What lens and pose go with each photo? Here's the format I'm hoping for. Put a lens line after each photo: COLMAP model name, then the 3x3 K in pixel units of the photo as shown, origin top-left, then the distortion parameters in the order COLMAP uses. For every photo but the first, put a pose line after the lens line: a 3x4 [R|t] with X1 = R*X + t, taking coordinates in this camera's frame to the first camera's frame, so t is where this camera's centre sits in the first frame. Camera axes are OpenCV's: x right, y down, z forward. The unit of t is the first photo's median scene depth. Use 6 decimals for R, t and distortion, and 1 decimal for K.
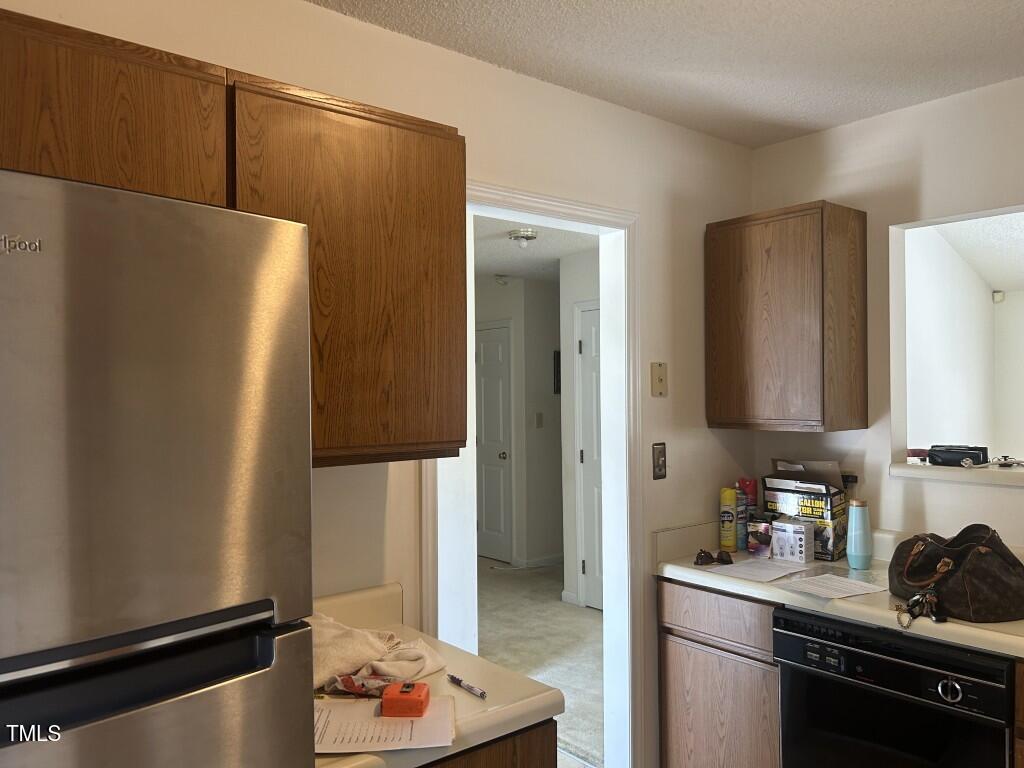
lens RADIAL K [[786.3, 0, 499.9], [0, 786.3, 389.5], [0, 0, 1]] dist [0.059397, -0.056029]
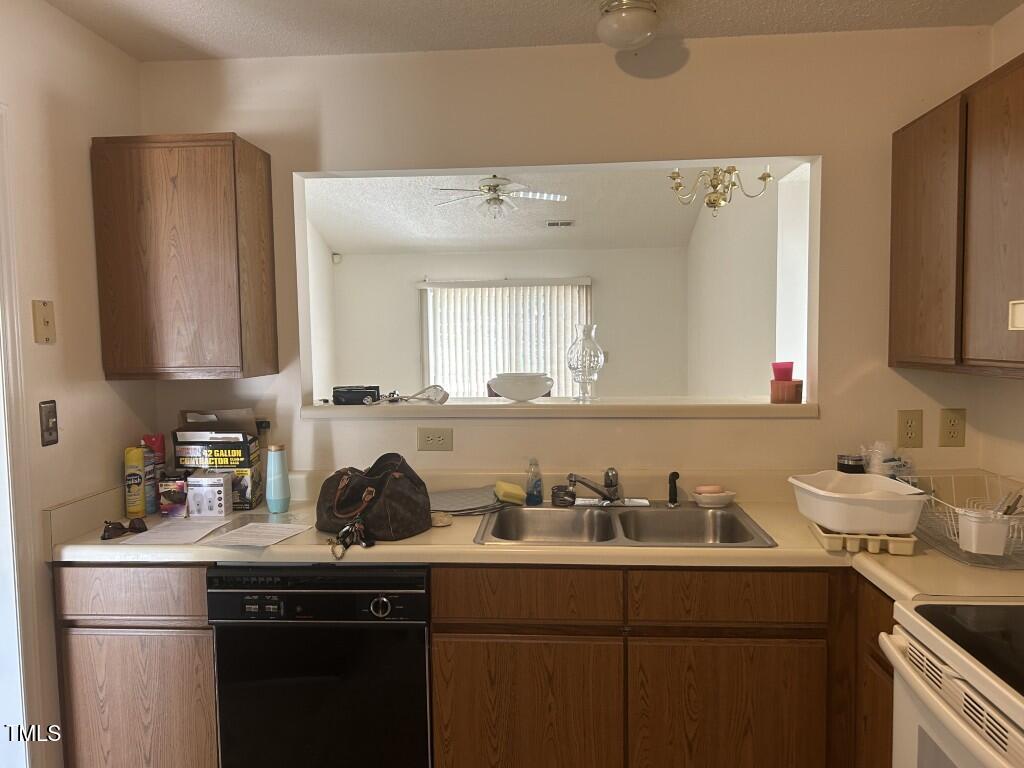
lens RADIAL K [[786.3, 0, 499.9], [0, 786.3, 389.5], [0, 0, 1]] dist [0.059397, -0.056029]
pose [[0.701530, -0.049610, 0.710911, -0.055260], [0.009650, 0.998144, 0.060132, 0.012033], [-0.712574, -0.035324, 0.700707, 0.098071]]
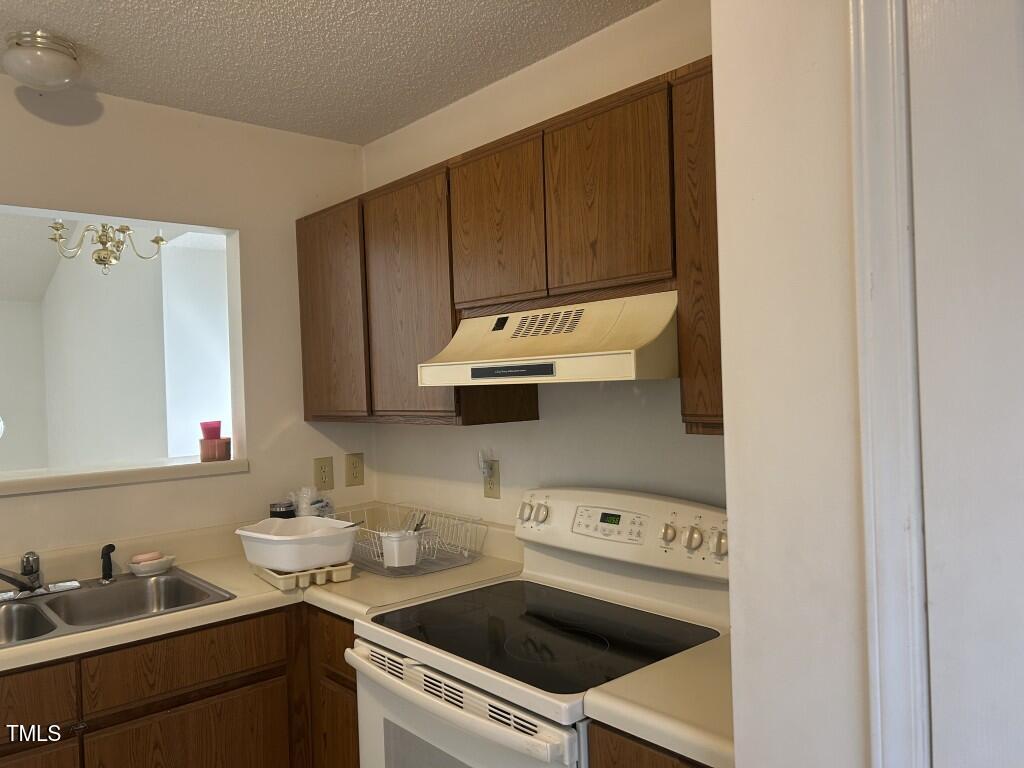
lens RADIAL K [[786.3, 0, 499.9], [0, 786.3, 389.5], [0, 0, 1]] dist [0.059397, -0.056029]
pose [[-0.006545, 0.000421, 0.999978, -0.127962], [0.036573, 0.999331, -0.000182, 0.013422], [-0.999310, 0.036571, -0.006556, 0.172879]]
